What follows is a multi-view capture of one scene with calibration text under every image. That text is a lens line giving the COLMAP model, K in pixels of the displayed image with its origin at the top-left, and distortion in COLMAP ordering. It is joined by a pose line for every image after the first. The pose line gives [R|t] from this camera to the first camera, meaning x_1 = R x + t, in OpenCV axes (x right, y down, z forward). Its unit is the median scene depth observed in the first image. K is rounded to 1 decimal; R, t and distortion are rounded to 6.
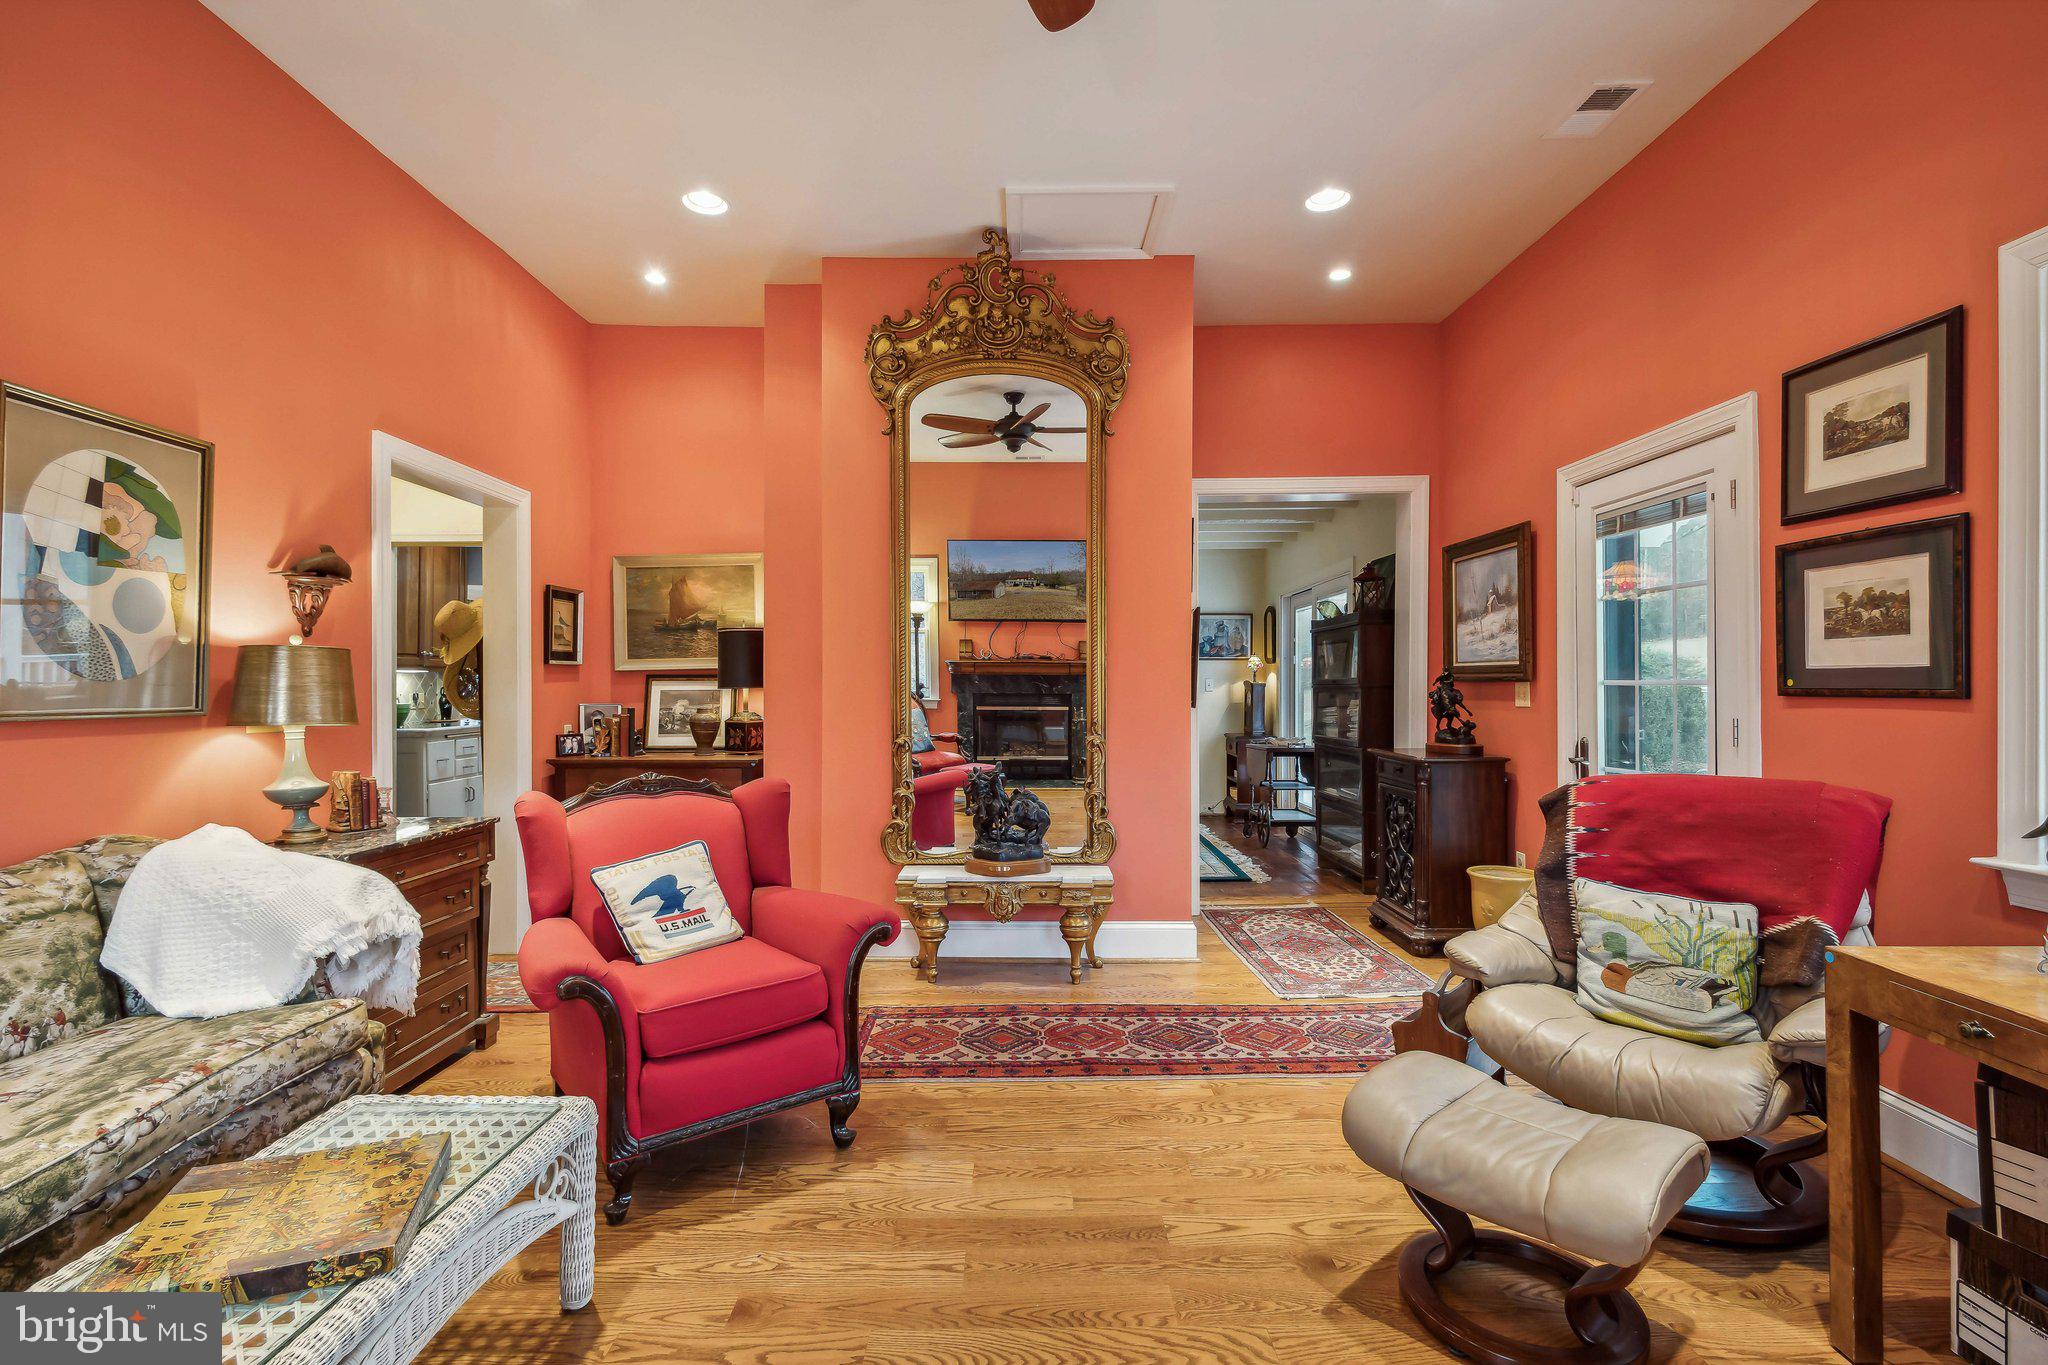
lens RADIAL K [[946.5, 0, 1033.0], [0, 946.5, 685.1], [0, 0, 1]] dist [0.016150, -0.005795]
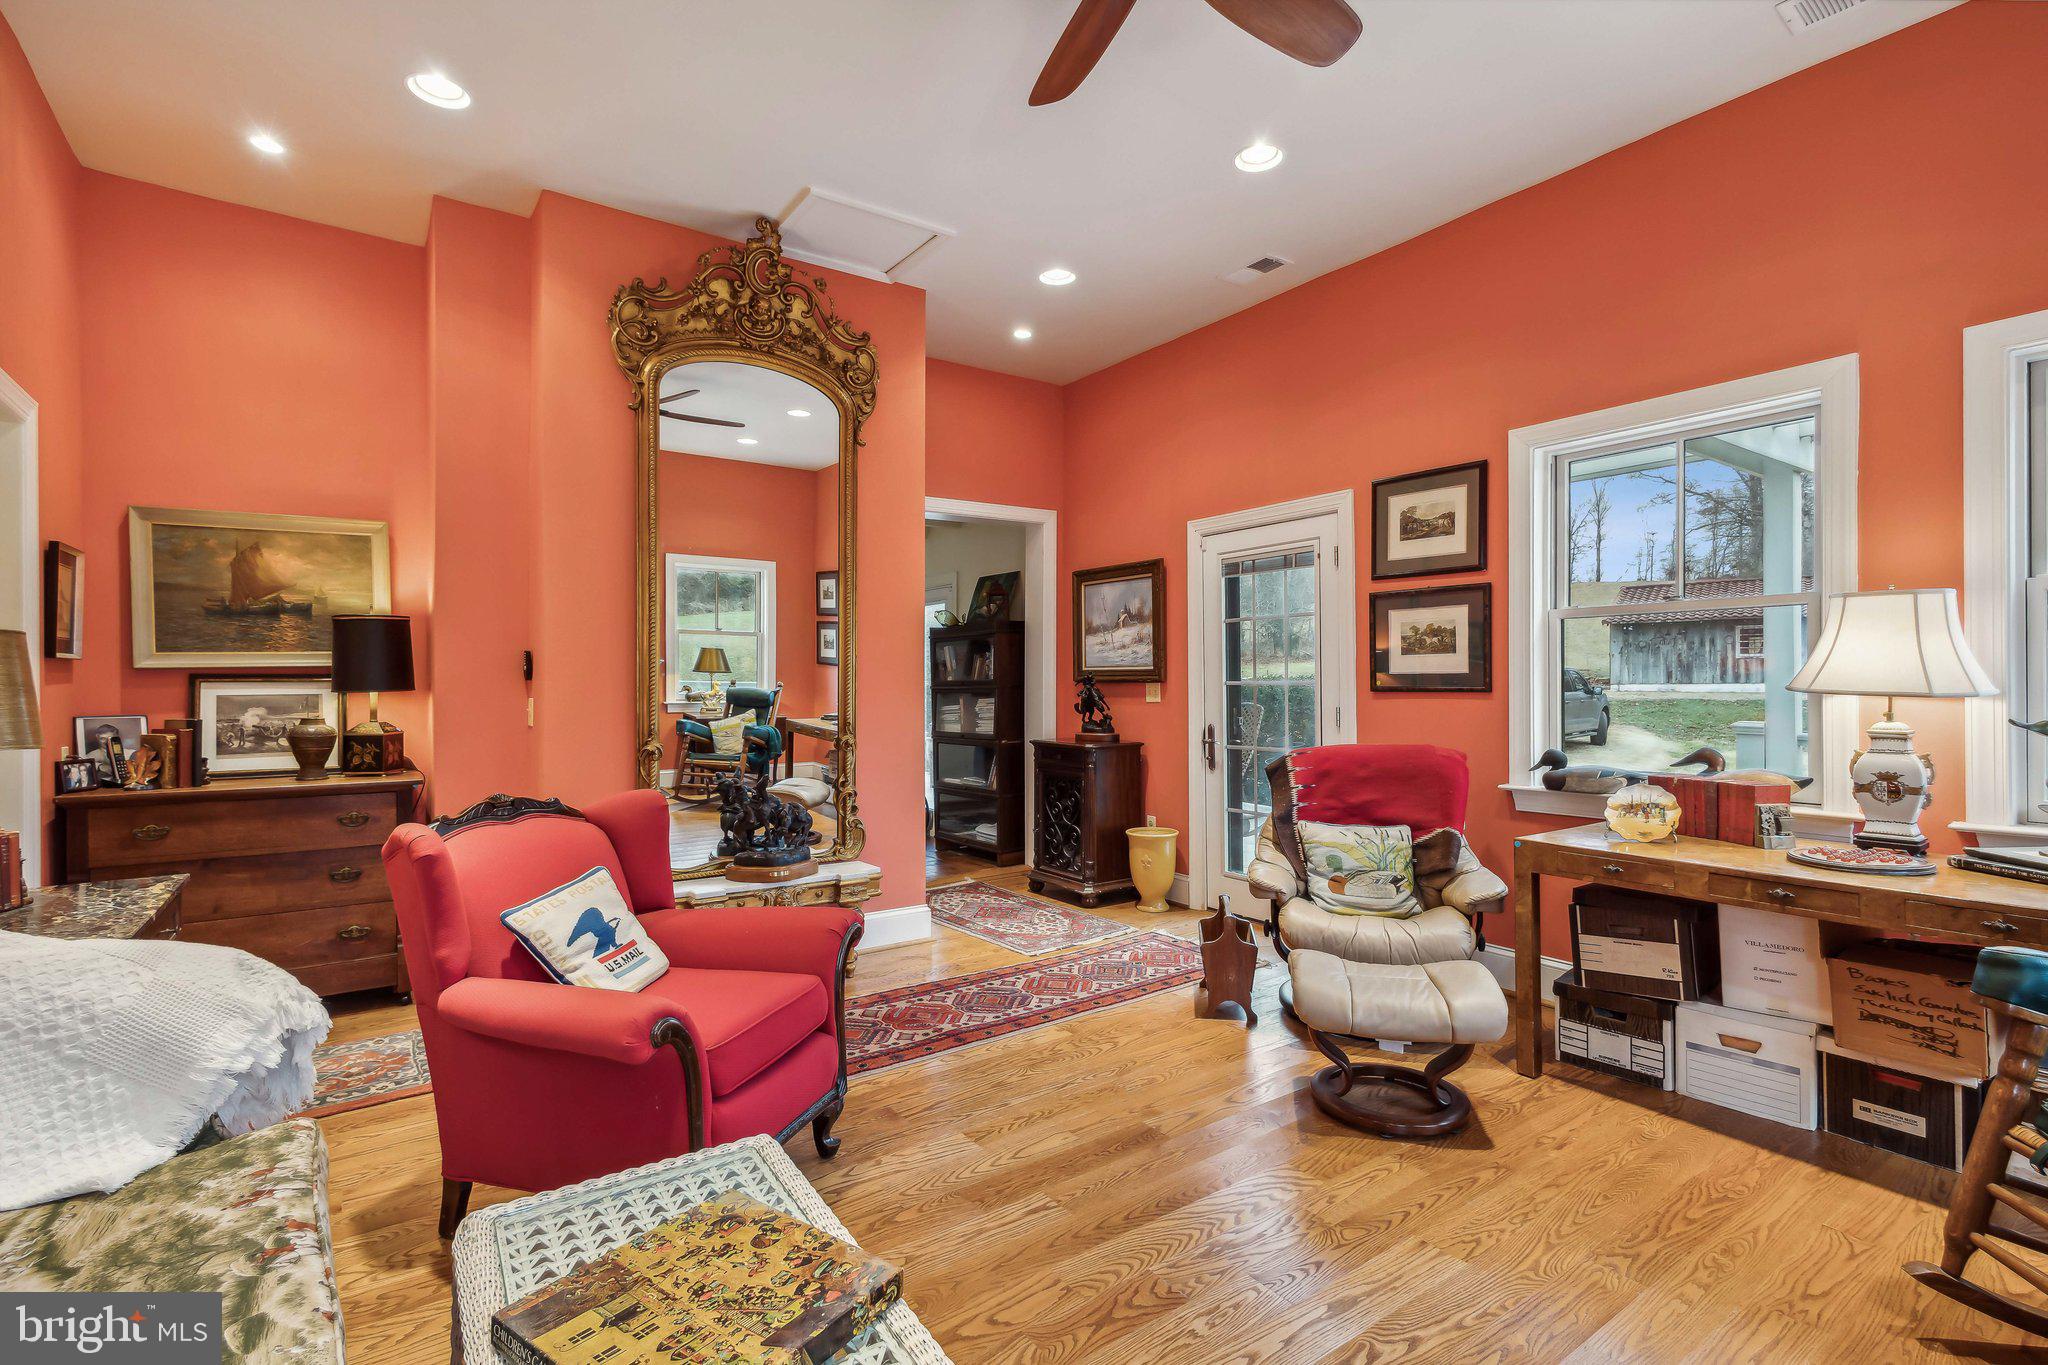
lens RADIAL K [[943.5, 0, 1030.0], [0, 943.5, 683.2], [0, 0, 1]] dist [0.011288, -0.001001]
pose [[0.823025, -0.001174, 0.568003, -0.464576], [0.003225, 0.999991, -0.002607, 0.000191], [-0.567995, 0.003978, 0.823022, 0.058980]]
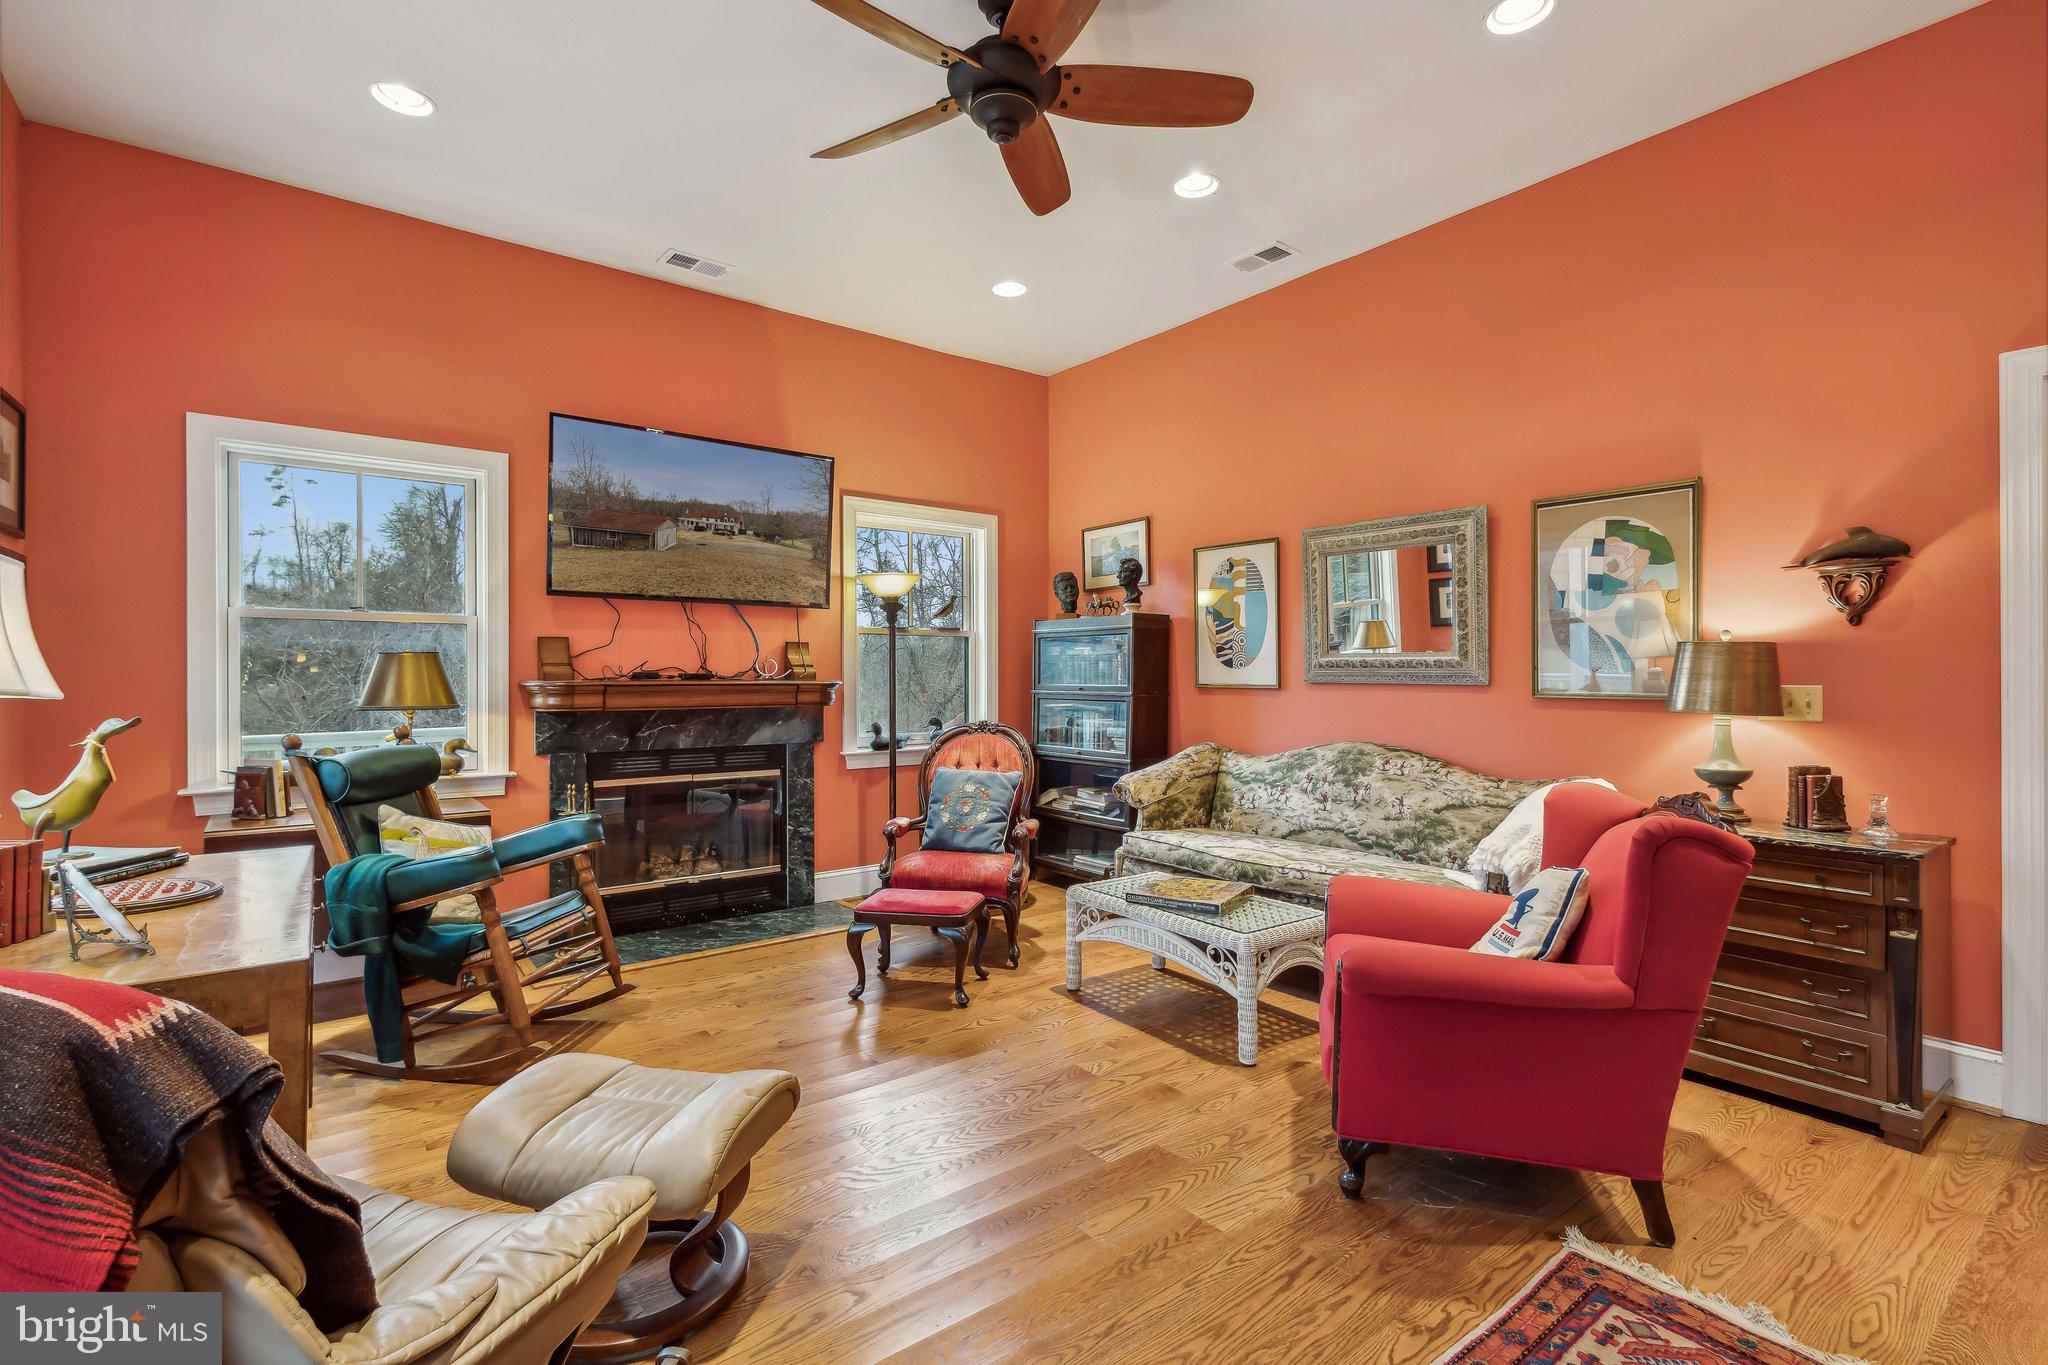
lens RADIAL K [[943.5, 0, 1030.0], [0, 943.5, 683.2], [0, 0, 1]] dist [0.011288, -0.001001]
pose [[-0.797271, 0.007146, -0.603579, 0.459294], [0.002257, 0.999958, 0.008858, -0.003245], [0.603617, 0.005700, -0.797254, 1.217517]]
